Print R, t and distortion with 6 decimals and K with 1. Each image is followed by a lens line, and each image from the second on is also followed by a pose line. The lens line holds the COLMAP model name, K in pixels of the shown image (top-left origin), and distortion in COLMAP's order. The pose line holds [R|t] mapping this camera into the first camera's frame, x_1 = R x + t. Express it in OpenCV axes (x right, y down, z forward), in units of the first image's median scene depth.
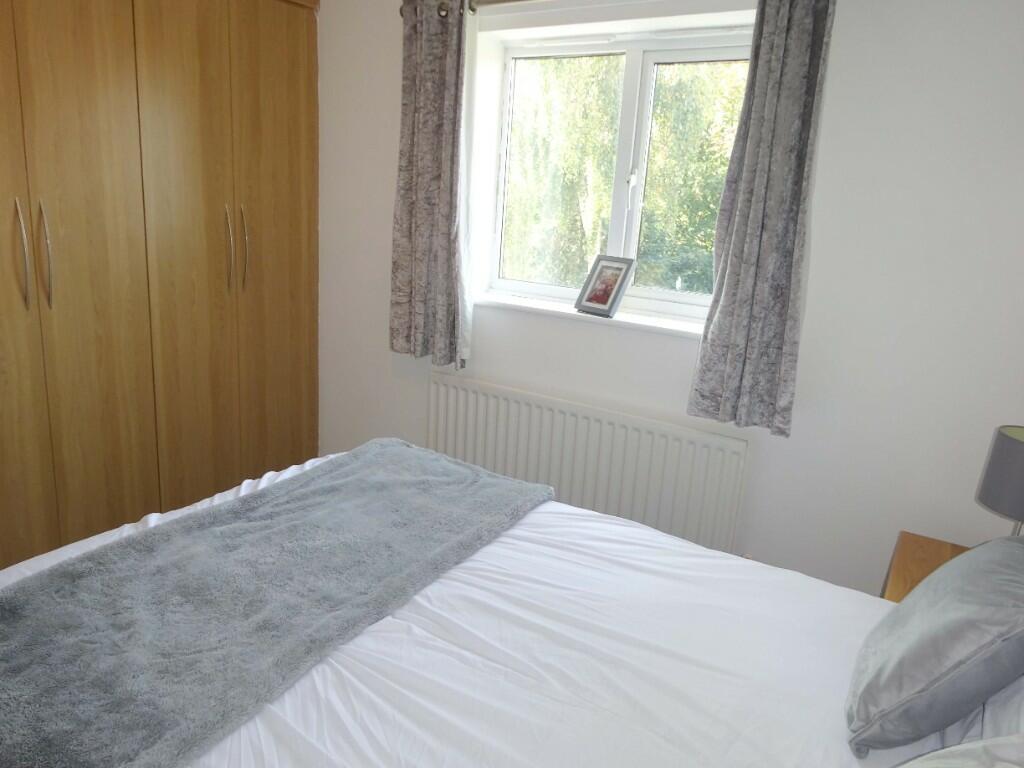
lens RADIAL K [[749.2, 0, 512.0], [0, 749.2, 384.0], [0, 0, 1]] dist [0.000339, 0.000298]
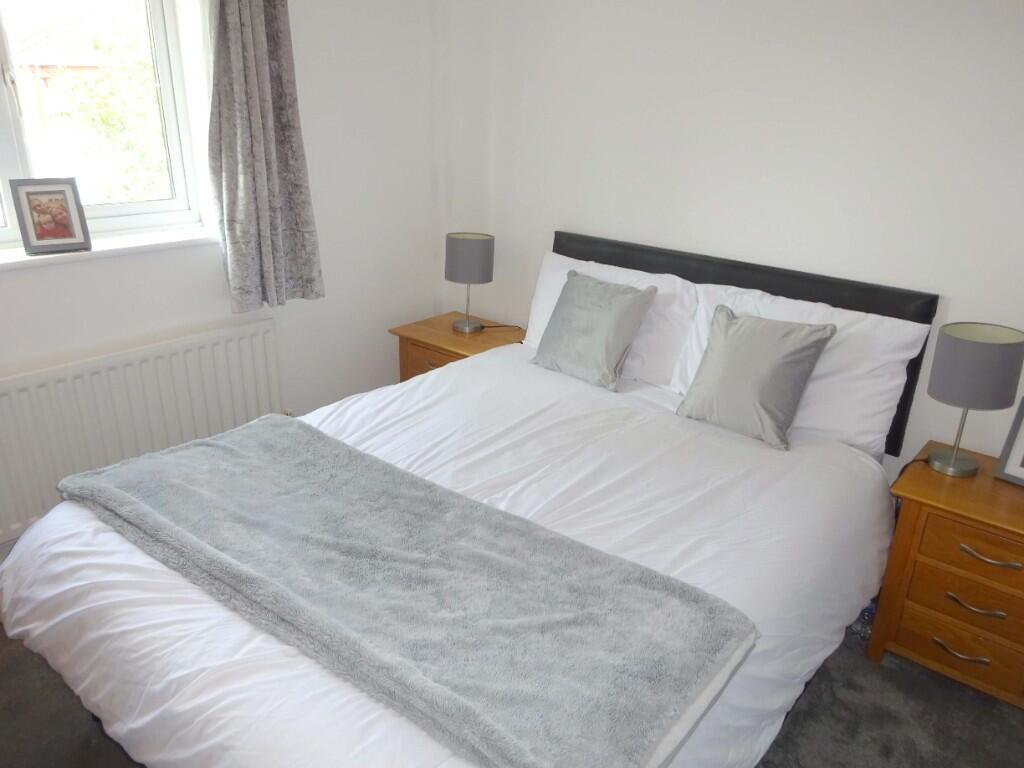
lens RADIAL K [[726.1, 0, 512.0], [0, 726.1, 384.0], [0, 0, 1]] dist [-0.006532, -0.003102]
pose [[0.129049, -0.414923, 0.900658, -0.830879], [0.220784, 0.897477, 0.381823, -0.215582], [-0.966747, 0.149577, 0.207427, 0.510276]]
